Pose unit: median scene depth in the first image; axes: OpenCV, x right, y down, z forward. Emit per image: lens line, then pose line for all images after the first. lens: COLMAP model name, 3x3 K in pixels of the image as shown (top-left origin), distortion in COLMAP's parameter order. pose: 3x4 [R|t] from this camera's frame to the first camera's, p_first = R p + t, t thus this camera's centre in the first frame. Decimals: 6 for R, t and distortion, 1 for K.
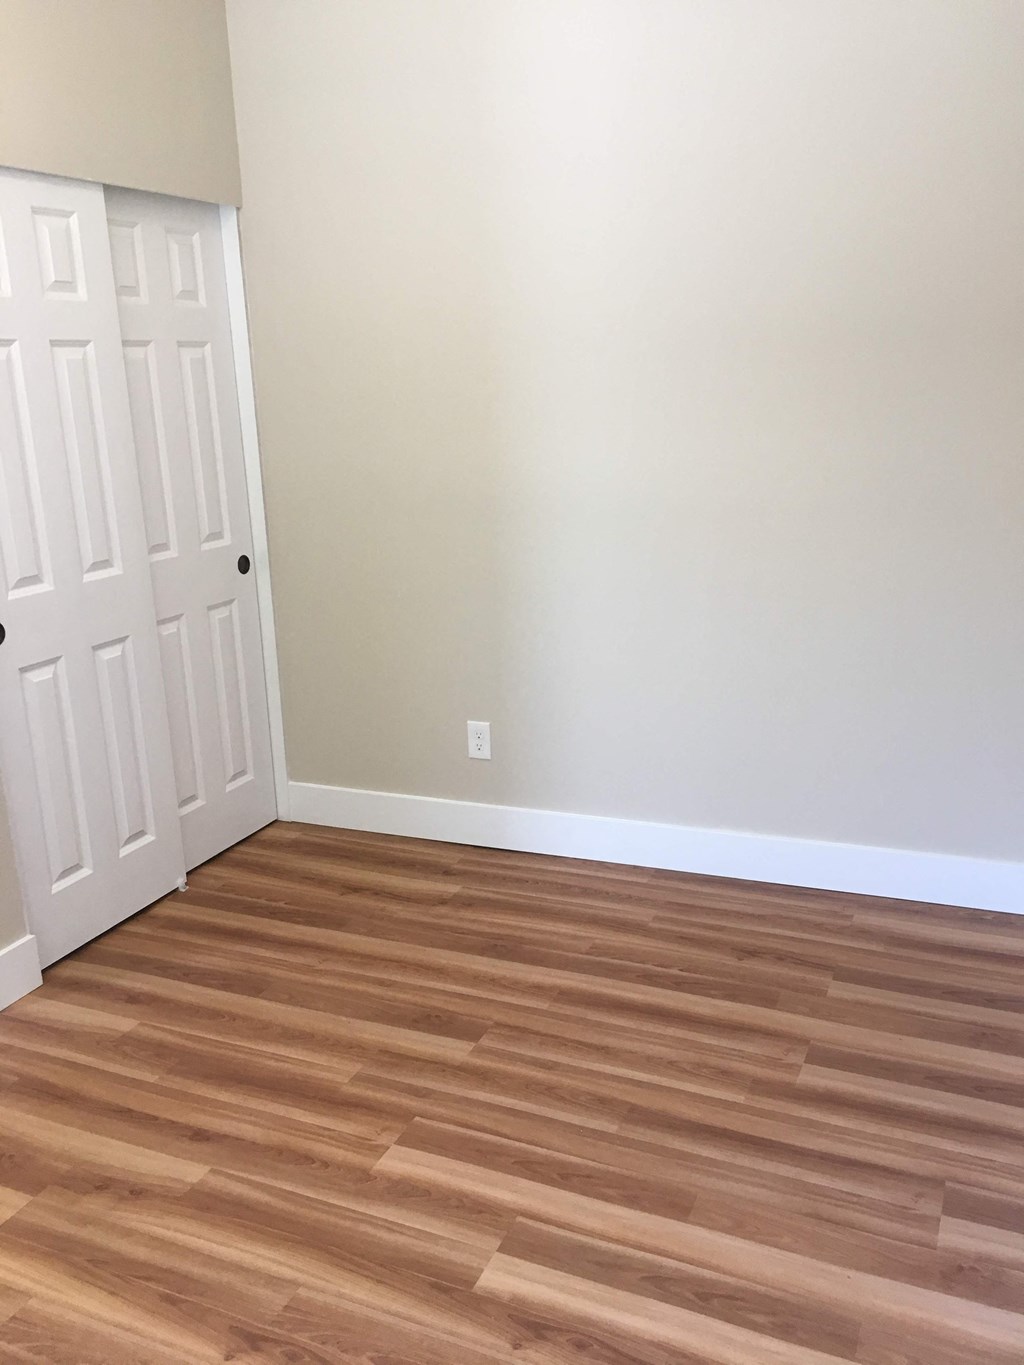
lens RADIAL K [[1158.5, 0, 512.0], [0, 1158.5, 682.5], [0, 0, 1]] dist [0.077245, -0.102646]
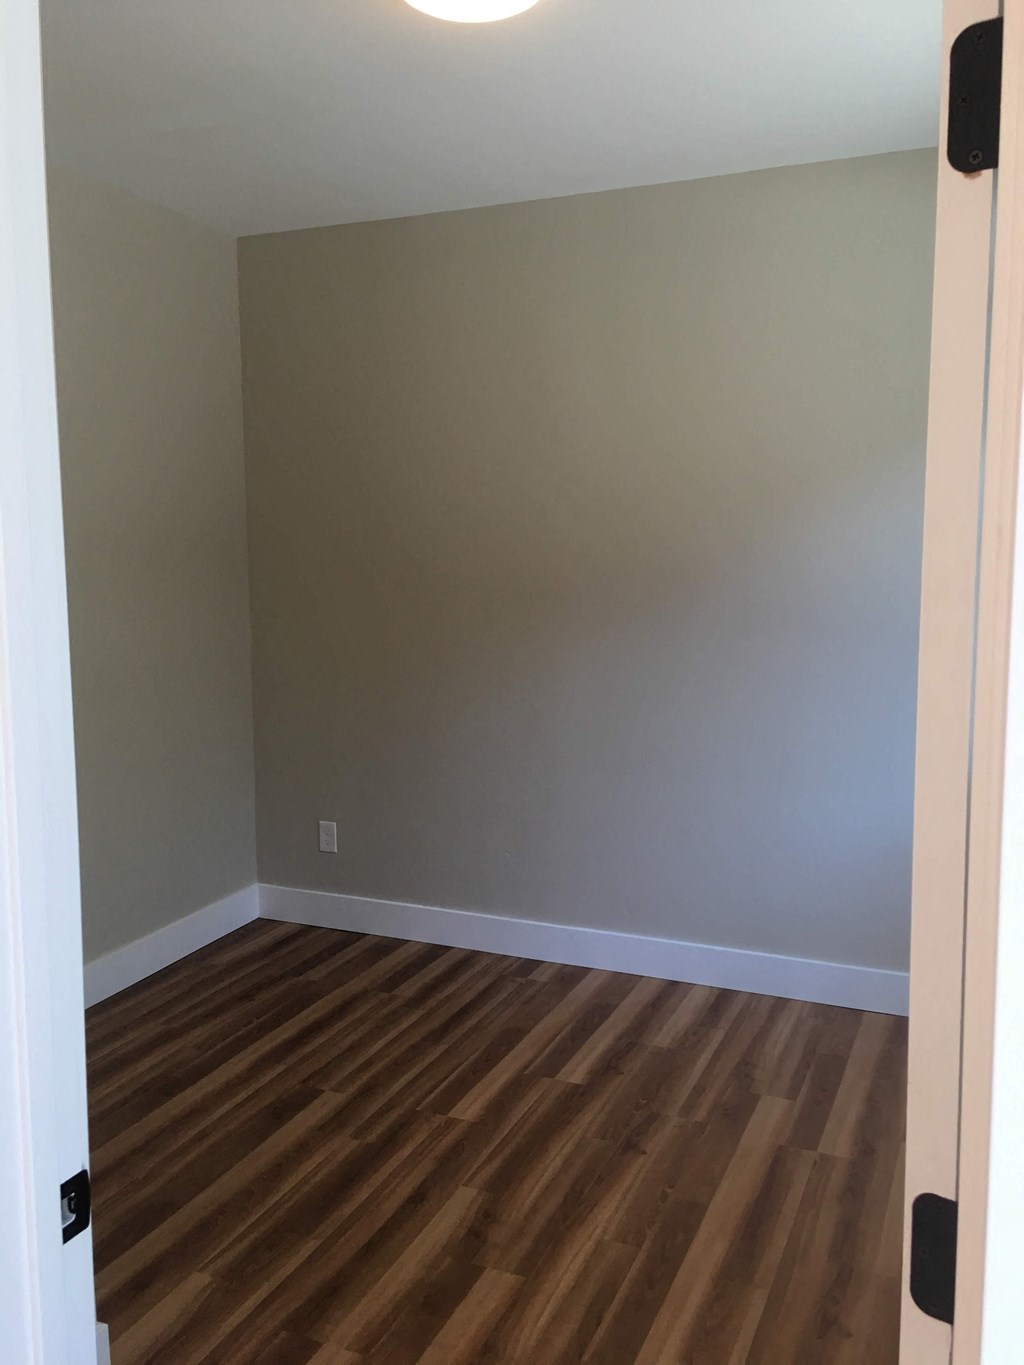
lens RADIAL K [[1158.5, 0, 512.0], [0, 1158.5, 682.5], [0, 0, 1]] dist [0.077245, -0.102646]
pose [[-0.008378, -0.080788, 0.996696, -1.293667], [0.261863, 0.961771, 0.080158, -0.164166], [-0.965069, 0.261669, 0.013098, 0.707855]]
